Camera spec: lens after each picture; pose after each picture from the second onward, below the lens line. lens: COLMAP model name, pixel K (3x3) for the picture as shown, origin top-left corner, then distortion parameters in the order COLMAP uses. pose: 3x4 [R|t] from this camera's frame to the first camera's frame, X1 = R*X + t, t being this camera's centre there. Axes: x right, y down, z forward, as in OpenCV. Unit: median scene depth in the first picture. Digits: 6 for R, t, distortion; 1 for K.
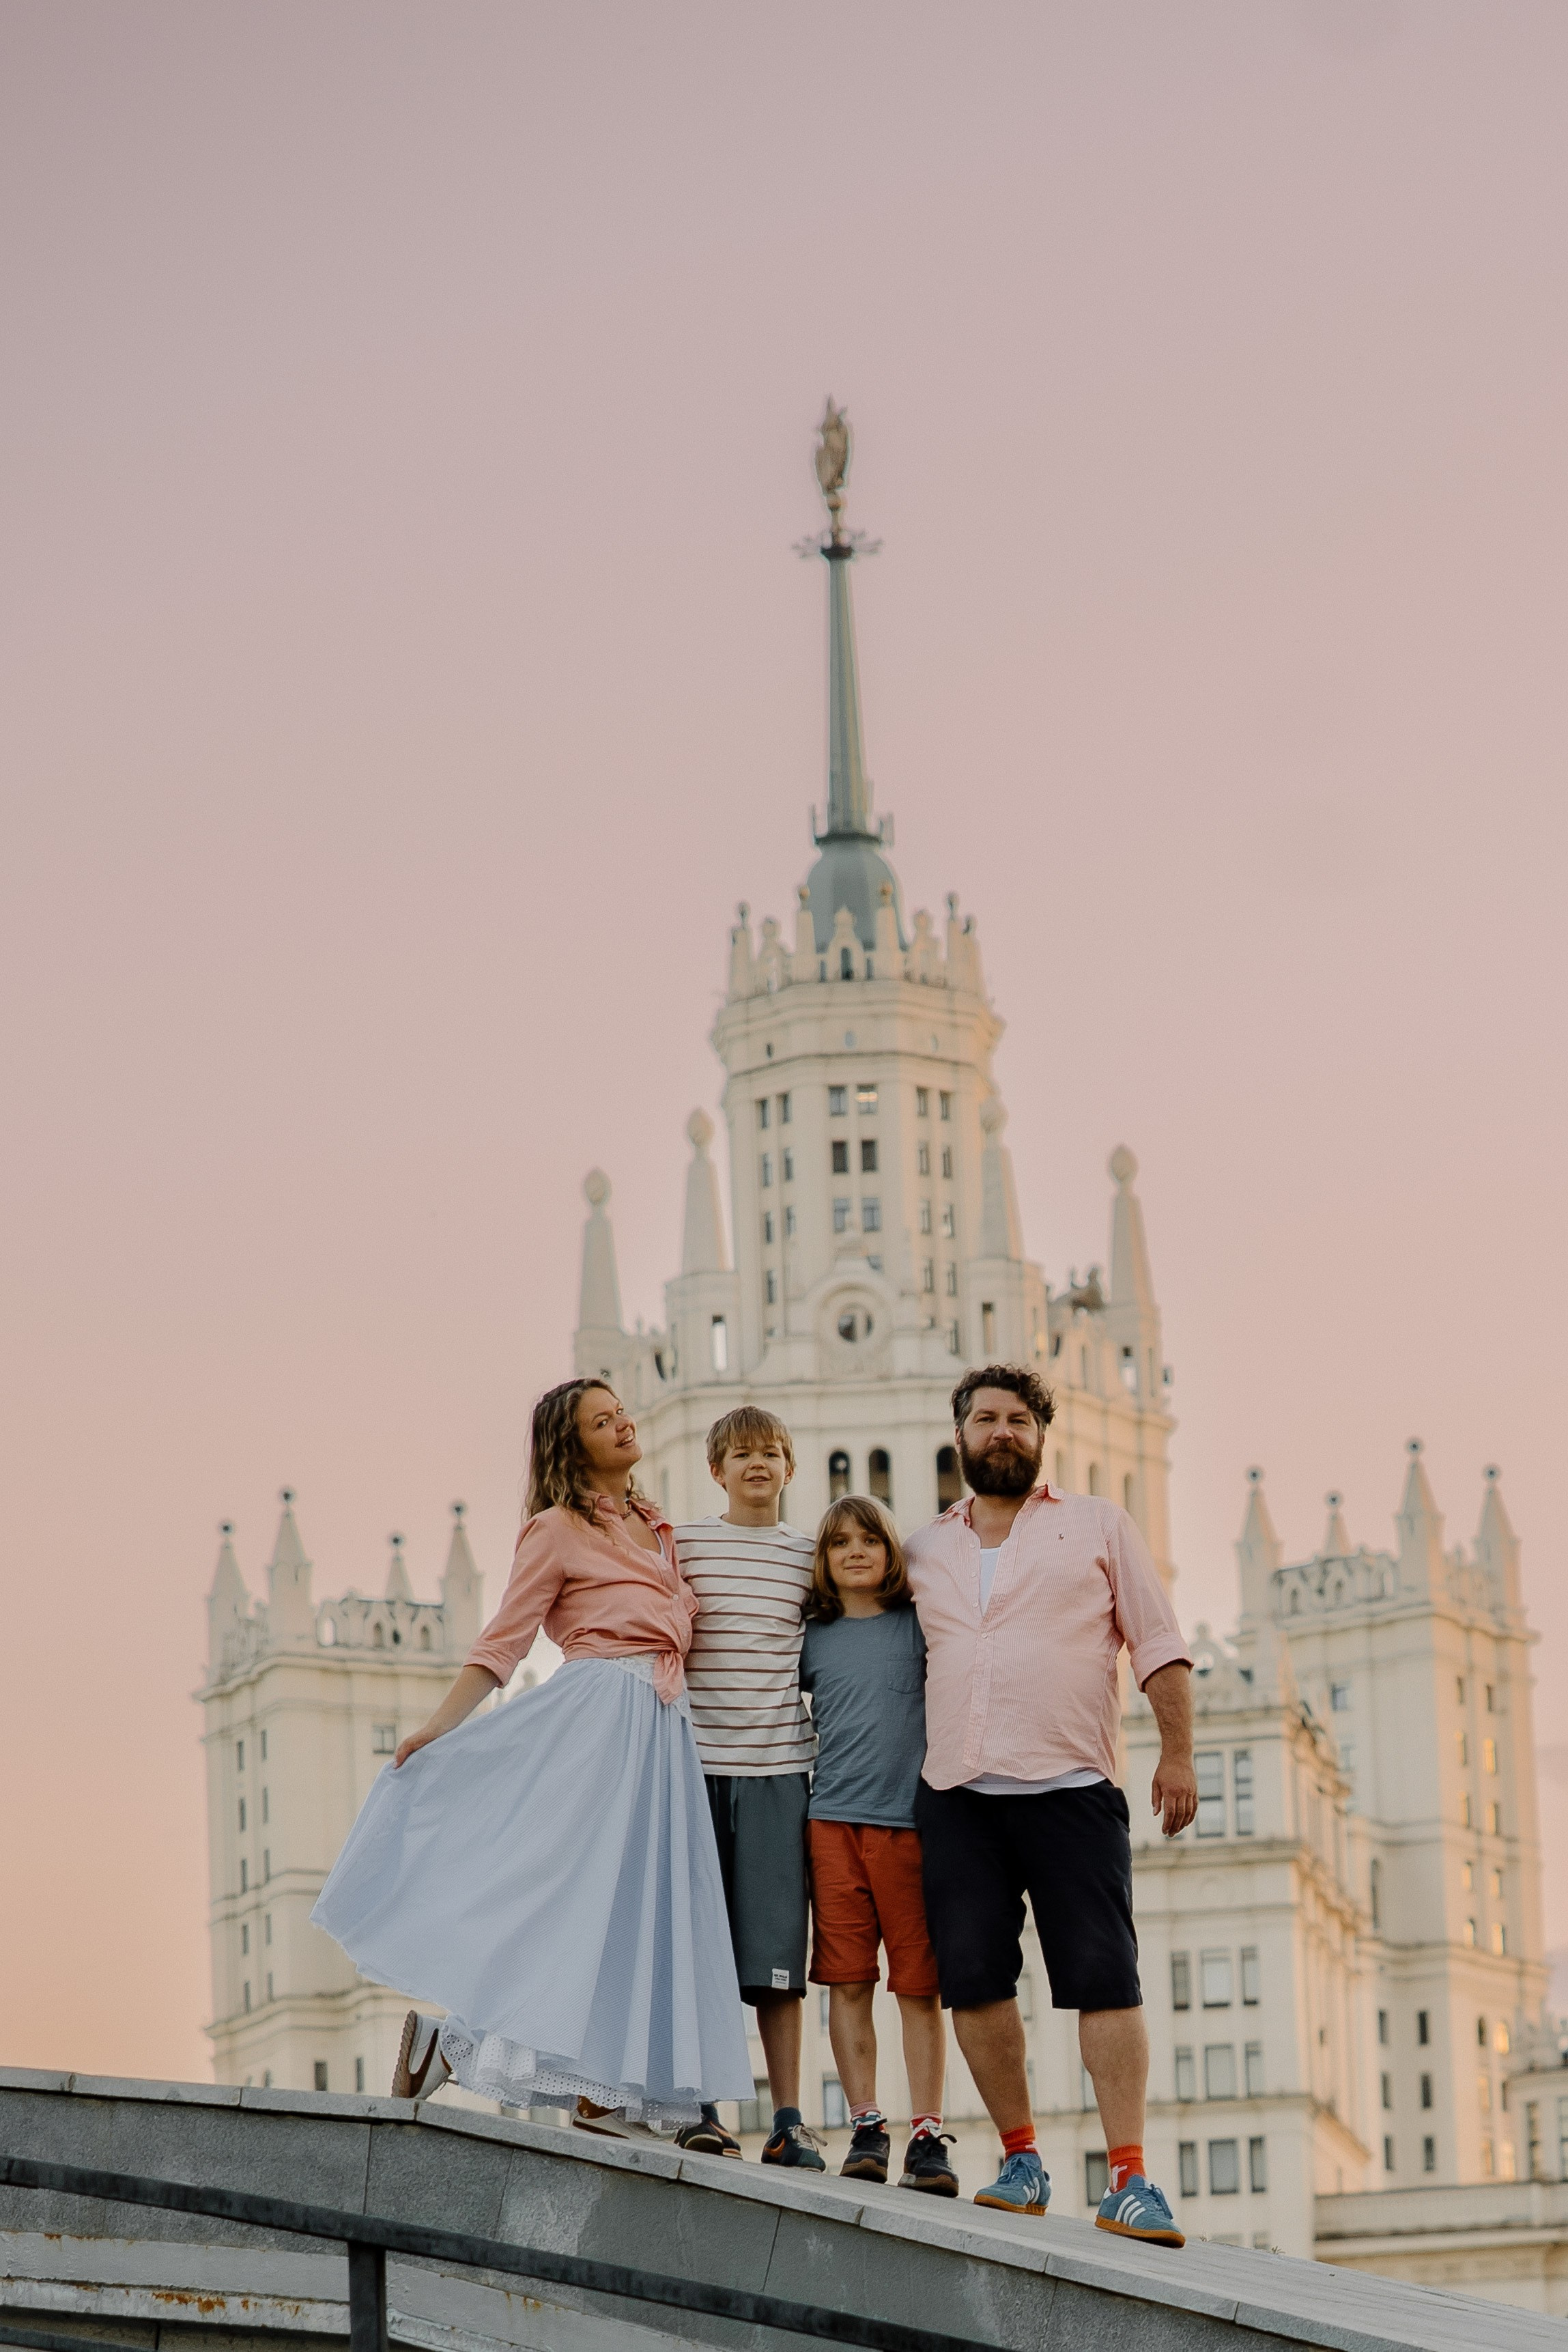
lens RADIAL K [[8086.5, 0, 1303.1], [0, 8086.5, 2003.7], [0, 0, 1]] dist [0.059911, 0.164519]
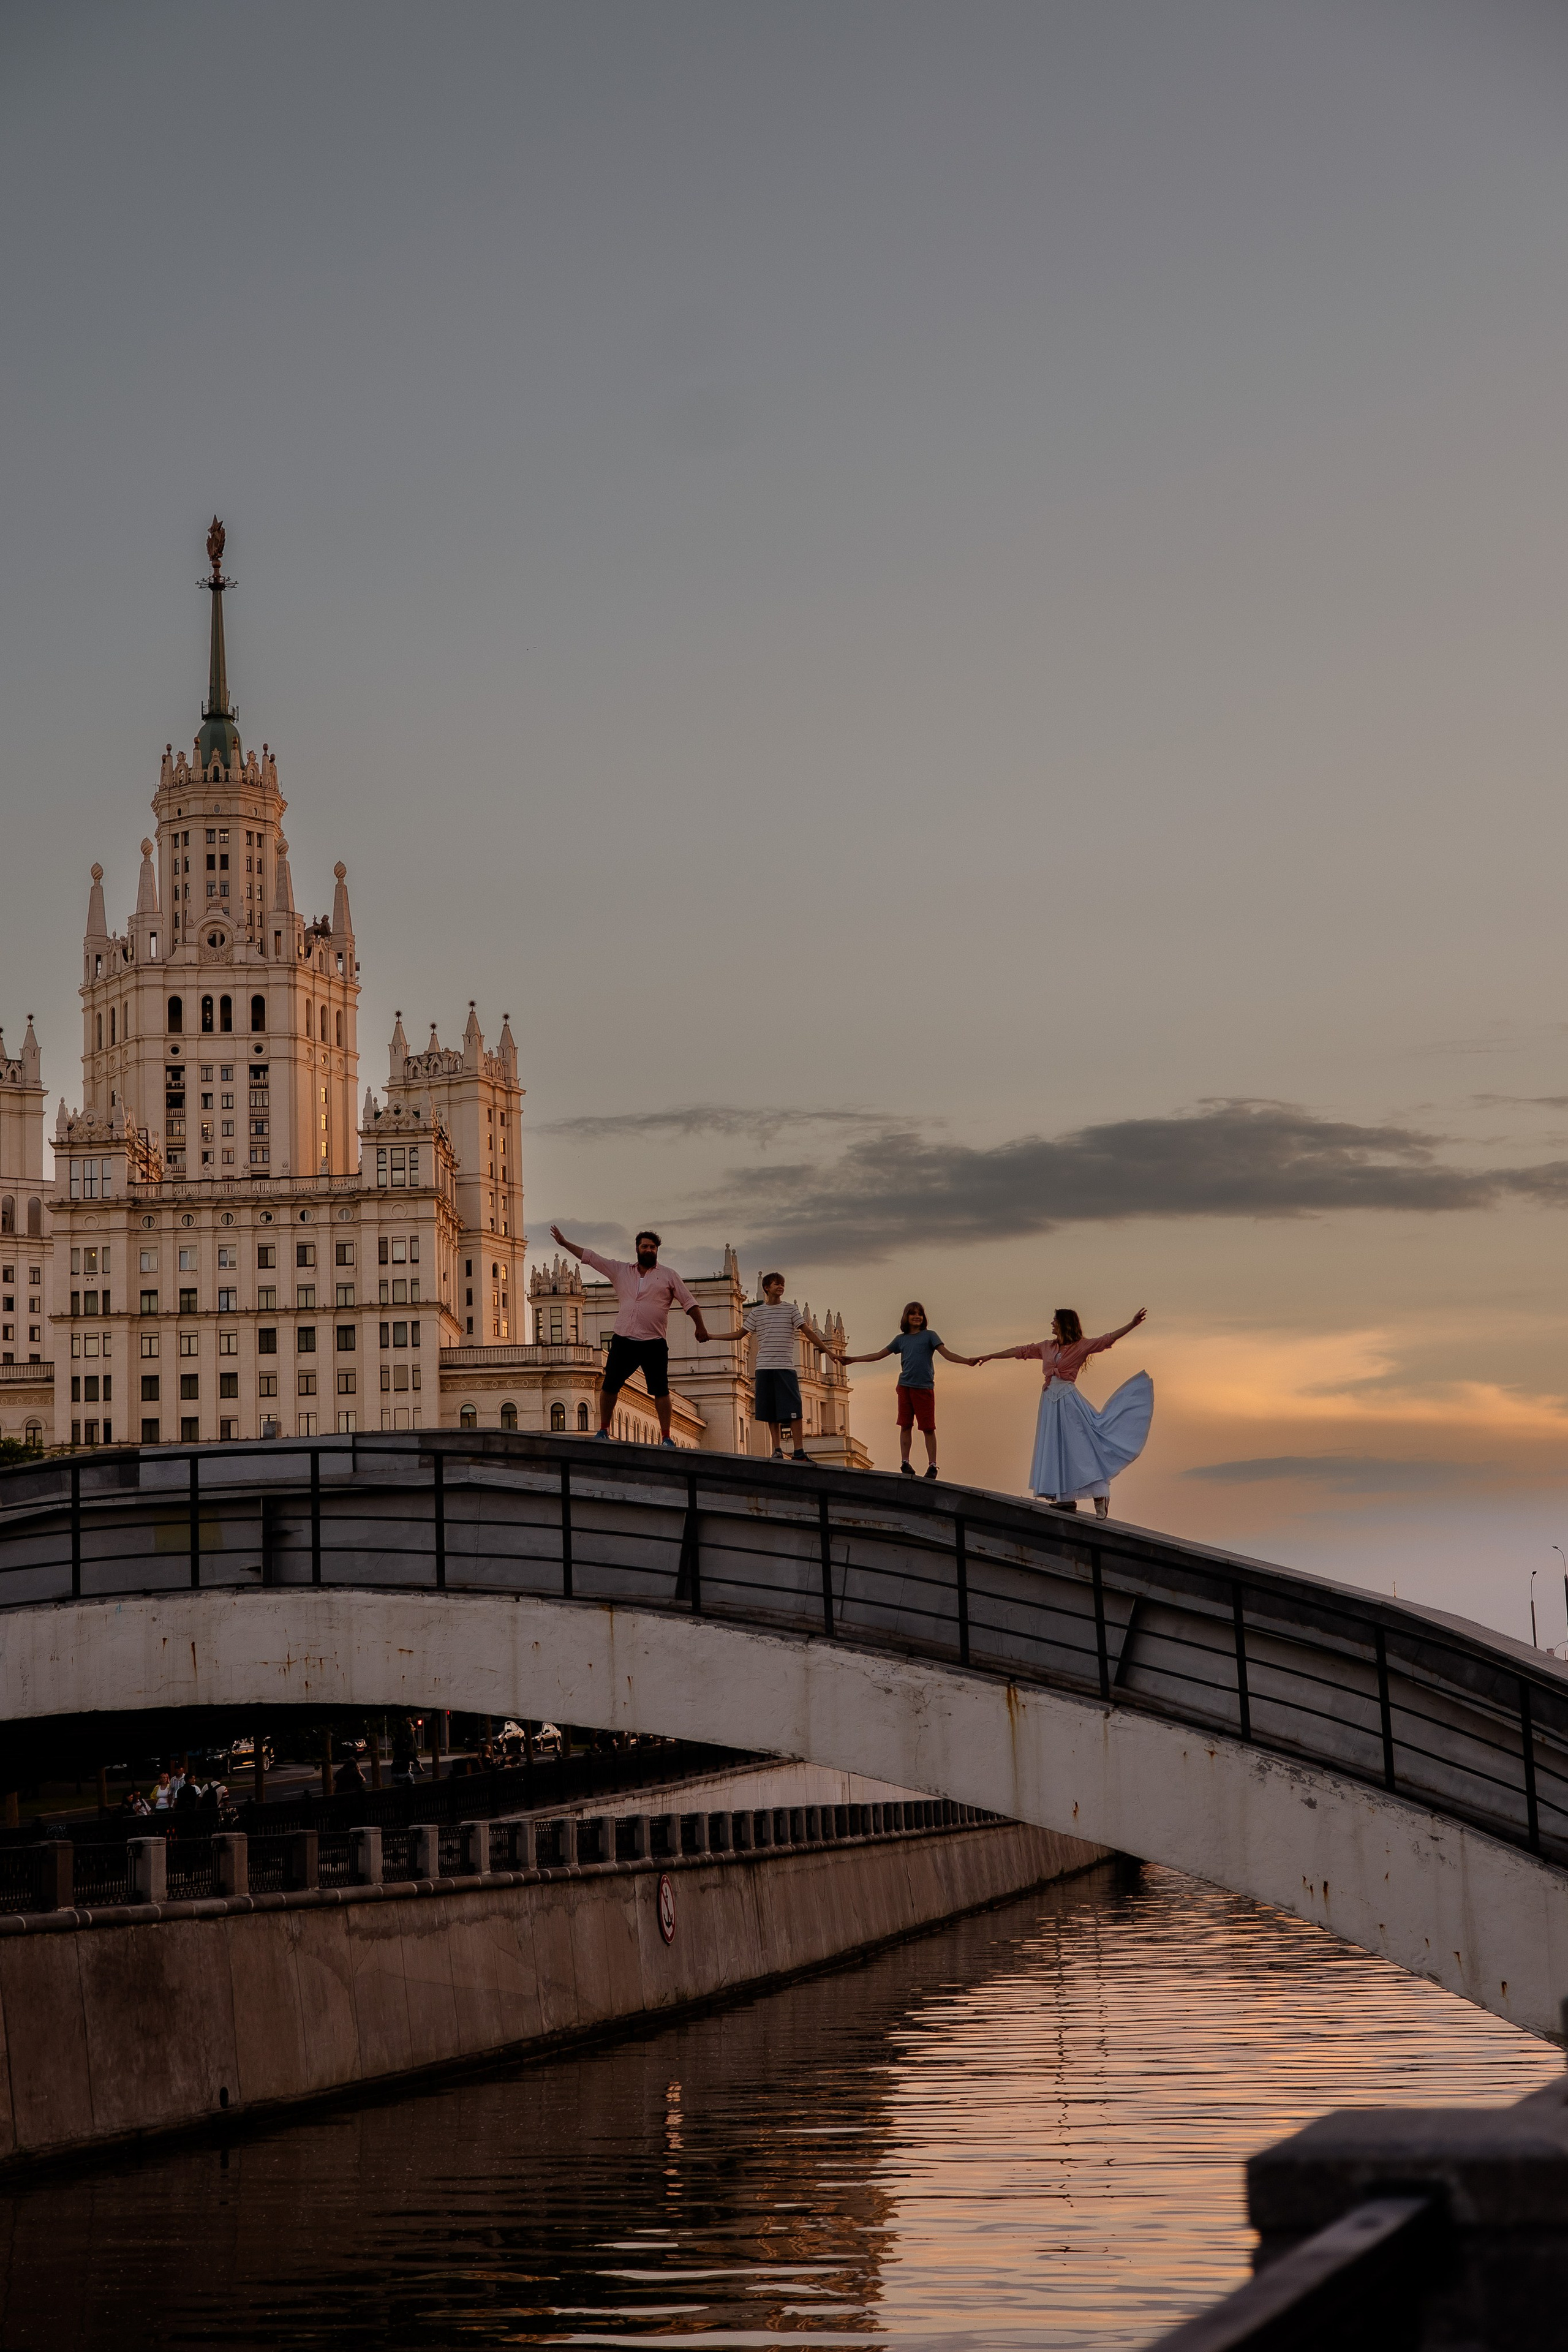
lens RADIAL K [[3762.0, 0, 747.6], [0, 3762.0, 1173.4], [0, 0, 1]] dist [0.033081, 0.100155]
pose [[0.994640, 0.030281, 0.098865, -0.011170], [-0.028293, 0.999369, -0.021458, -0.002811], [-0.099452, 0.018545, 0.994870, -0.025794]]
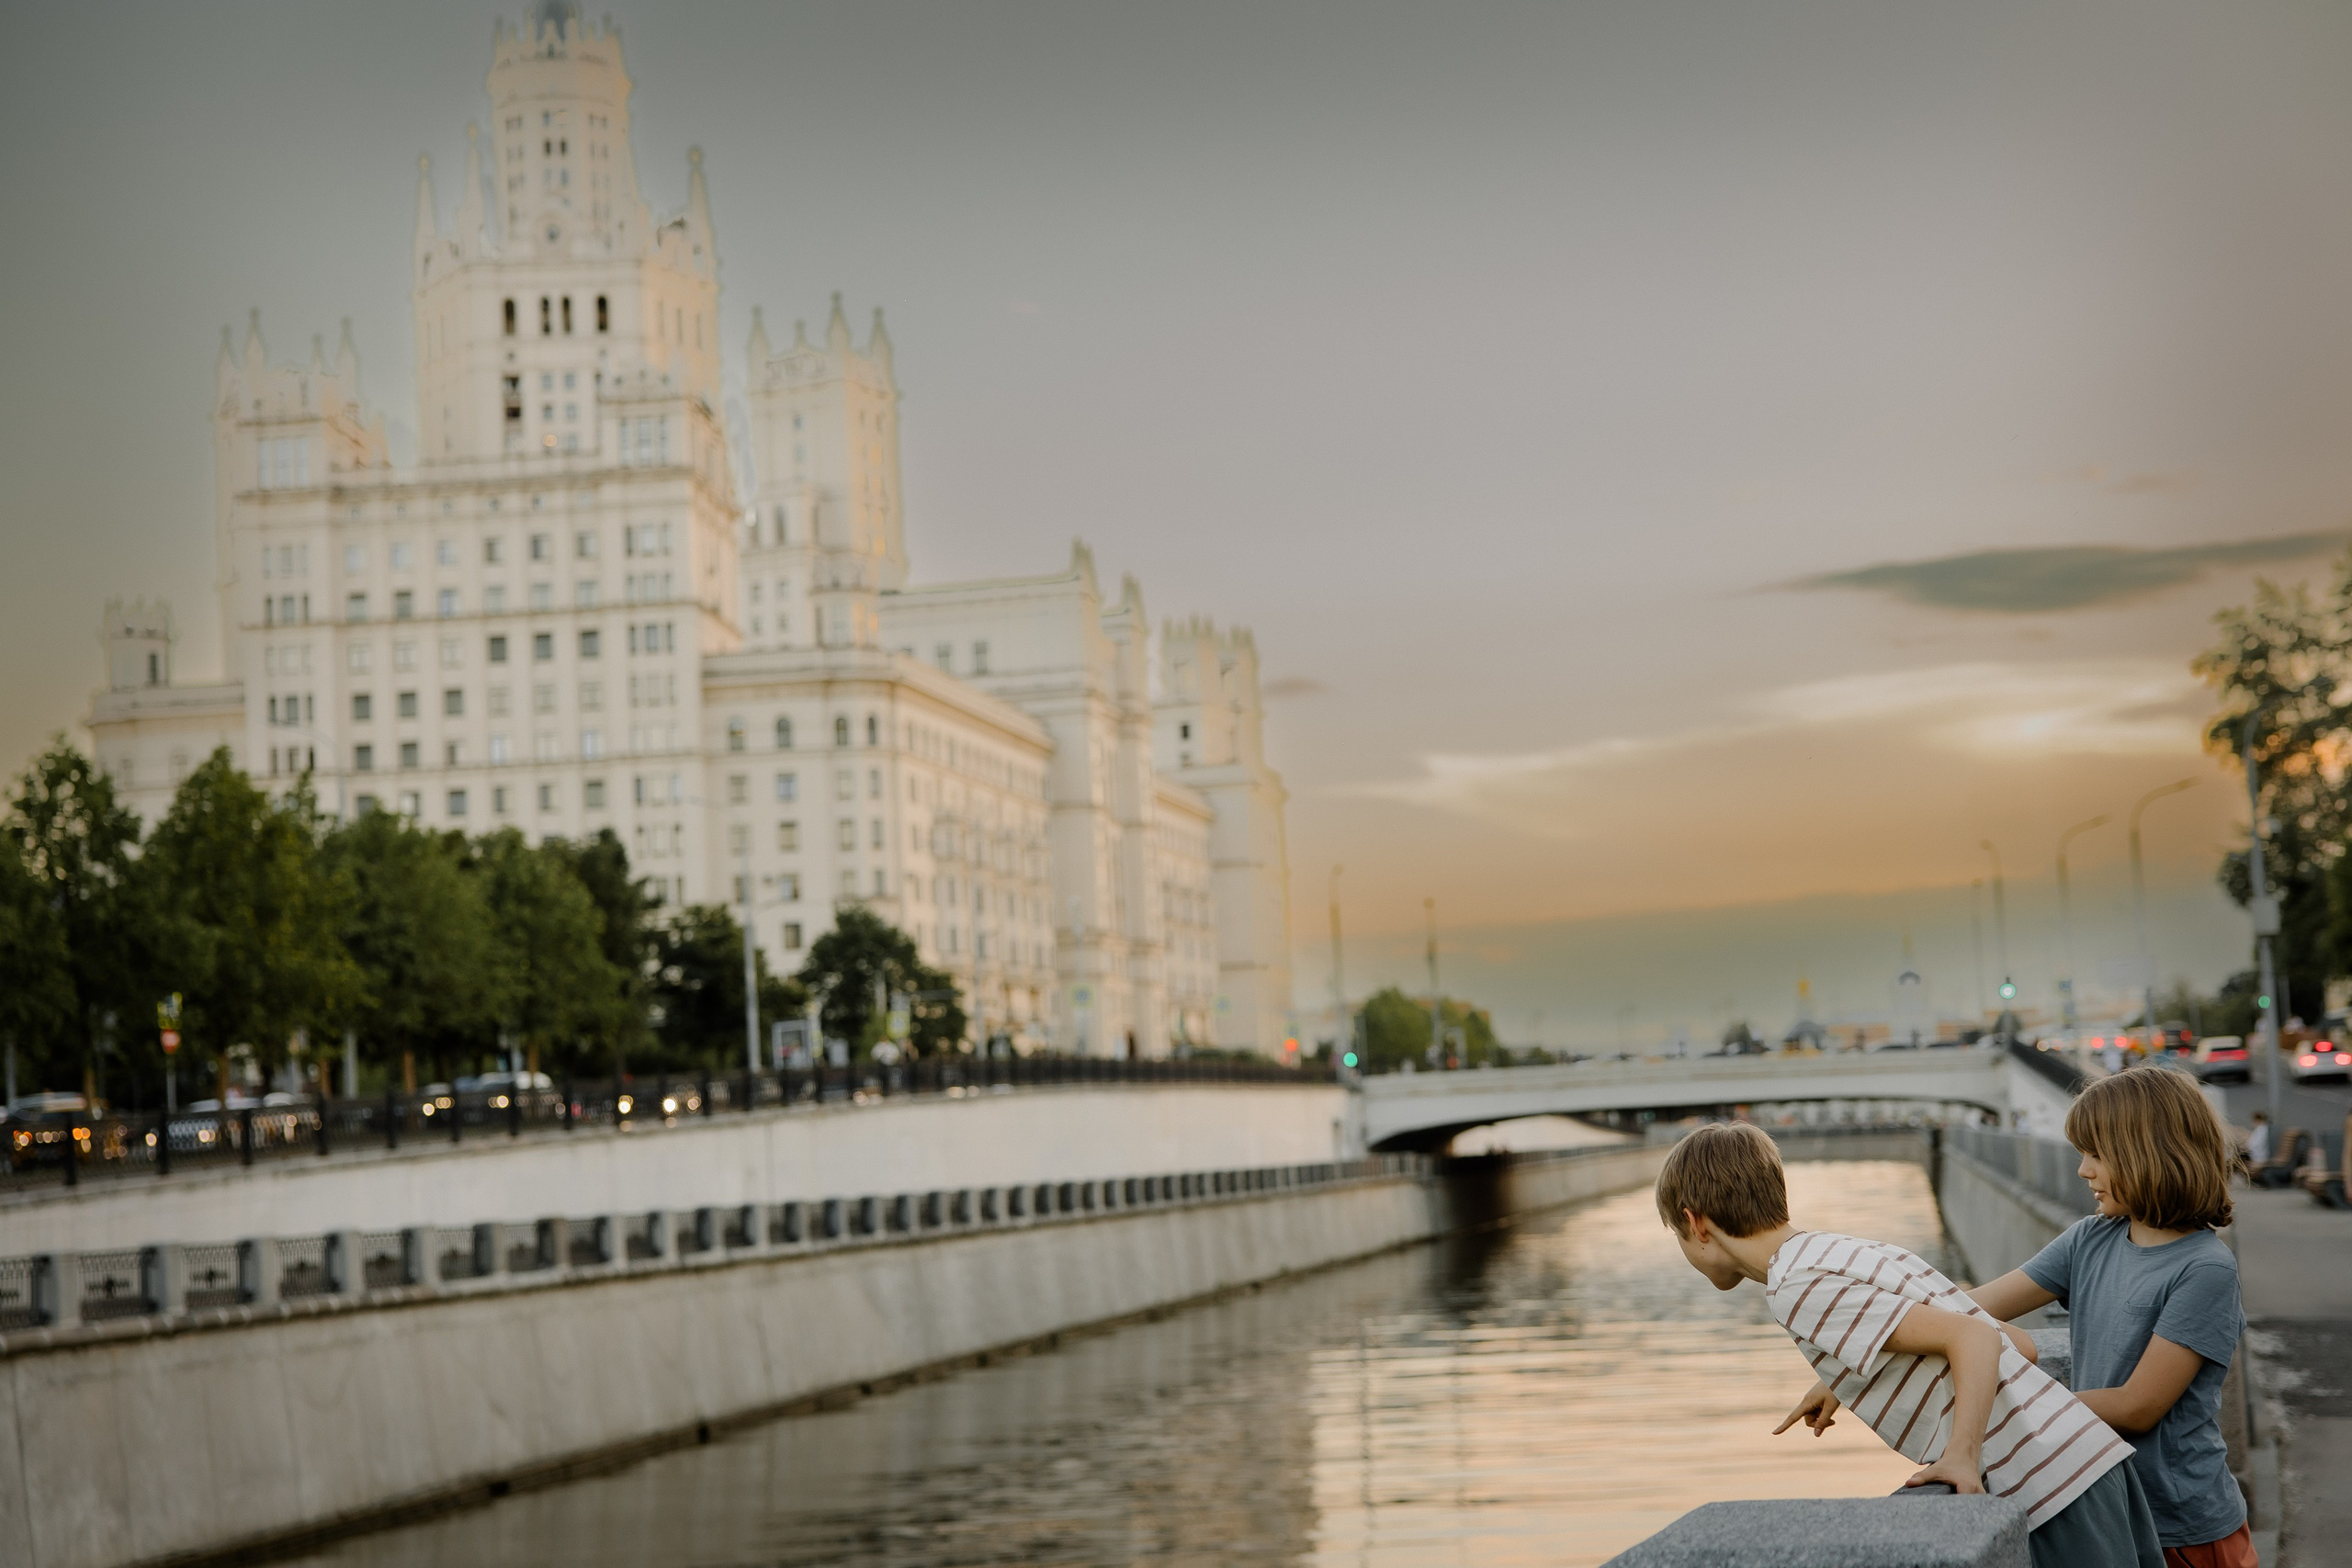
lens RADIAL K [[3750.1, 0, 1242.7], [0, 3750.1, 822.1], [0, 0, 1]] dist [0.035113, 0.021749]
pose [[0.996008, 0.000858, 0.089257, 0.029946], [-0.005734, 0.998503, 0.054391, 0.008797], [-0.089077, -0.054685, 0.994522, 0.066310]]
